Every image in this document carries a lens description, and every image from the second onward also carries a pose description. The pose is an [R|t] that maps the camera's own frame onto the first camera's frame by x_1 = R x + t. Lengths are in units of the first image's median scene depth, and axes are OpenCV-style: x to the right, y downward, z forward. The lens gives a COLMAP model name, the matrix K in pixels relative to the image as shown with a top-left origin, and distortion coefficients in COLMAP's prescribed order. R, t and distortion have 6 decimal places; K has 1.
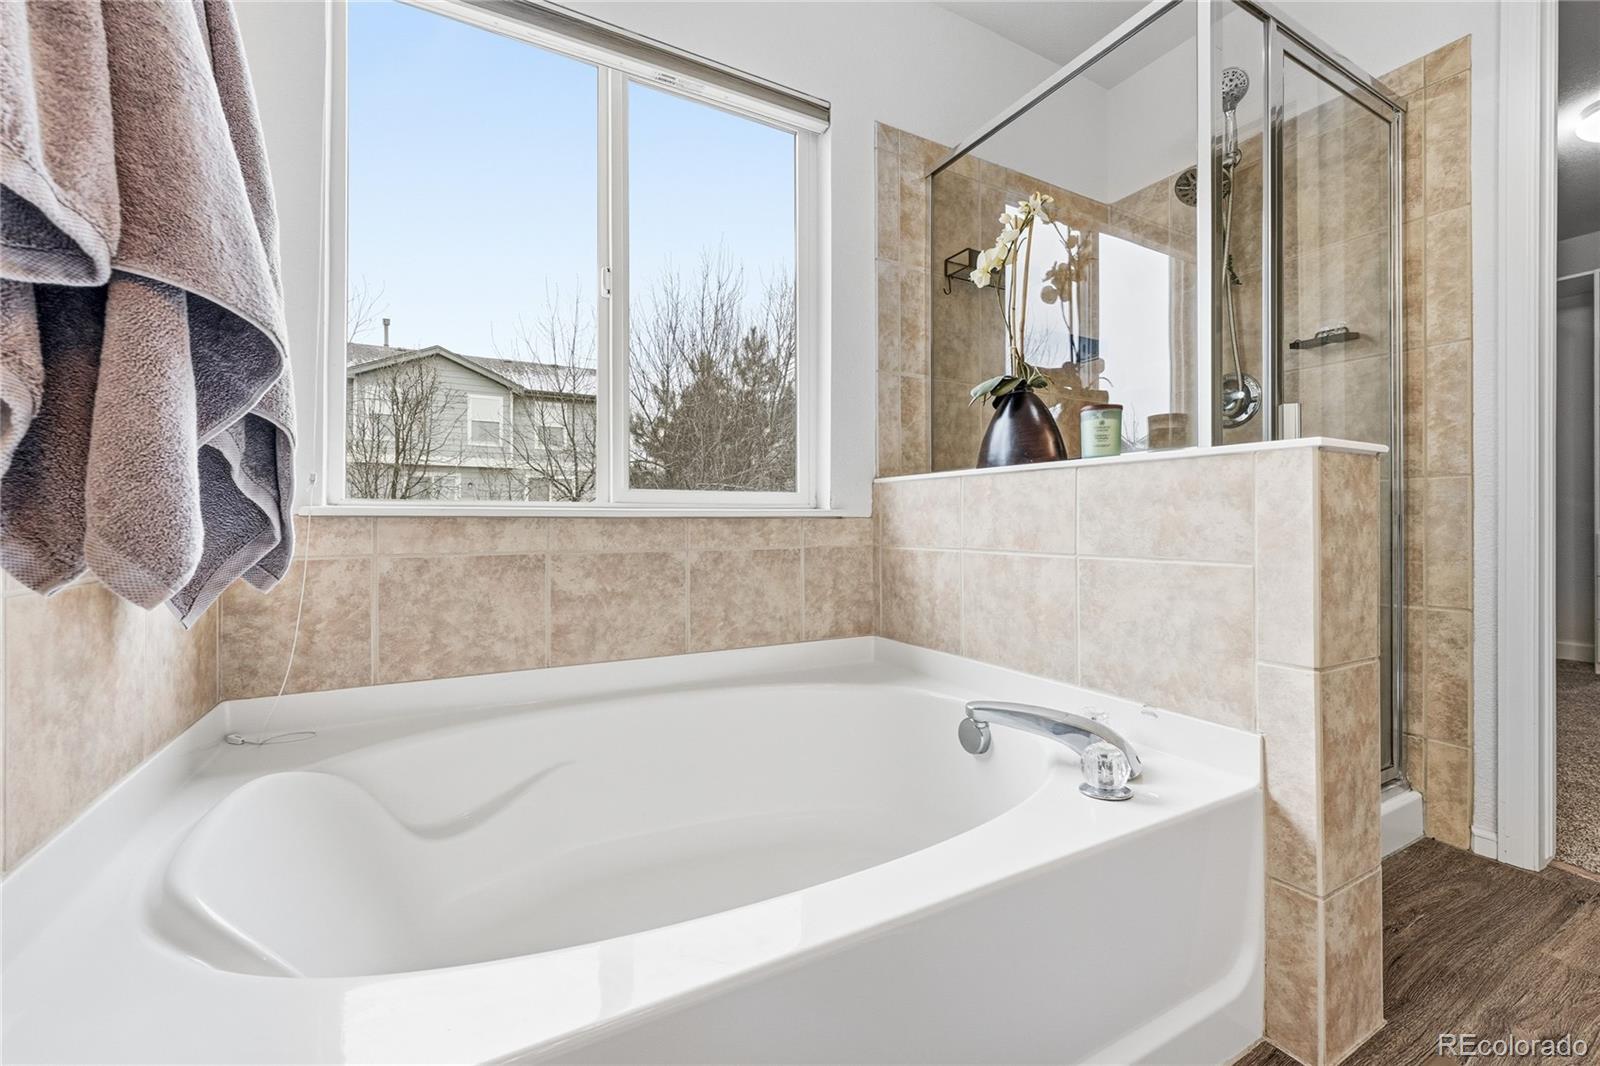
lens RADIAL K [[647.5, 0, 804.3], [0, 647.5, 524.0], [0, 0, 1]] dist [0.000752, -0.000447]
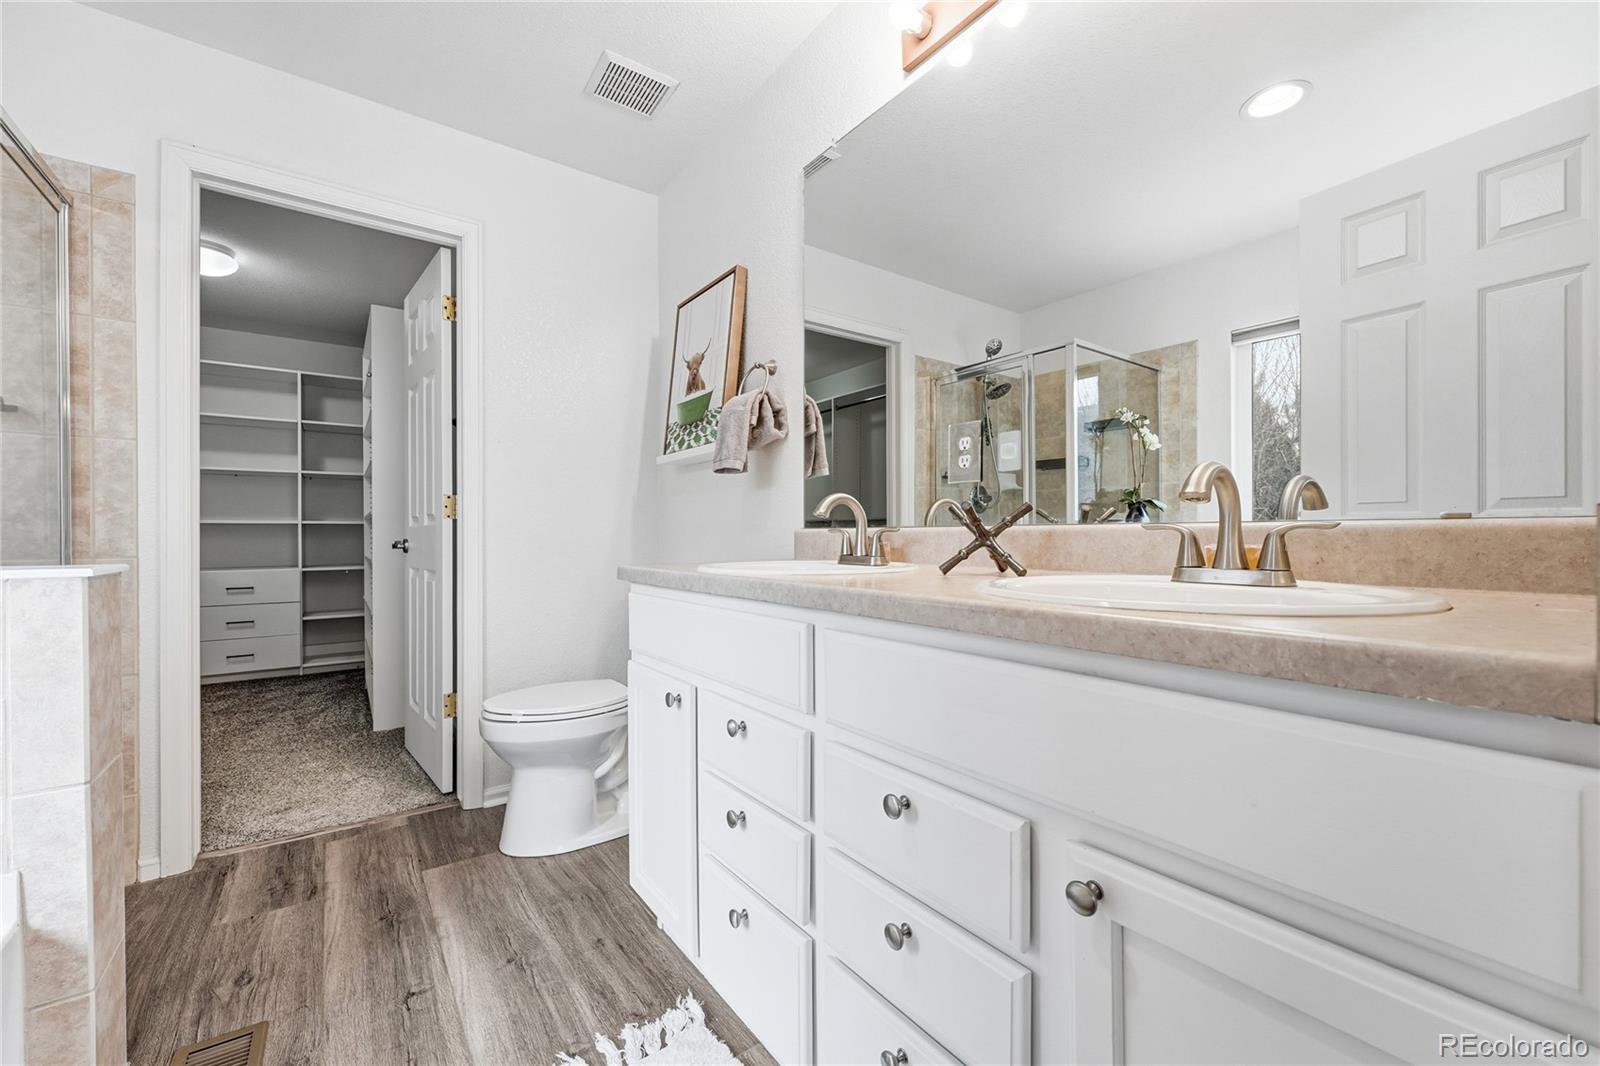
lens RADIAL K [[647.5, 0, 802.9], [0, 647.5, 533.0], [0, 0, 1]] dist [0.000752, -0.000447]
pose [[-0.129684, -0.001943, 0.991554, -0.268787], [0.000920, 0.999997, 0.002080, -0.119610], [-0.991555, 0.001182, -0.129682, -0.029485]]
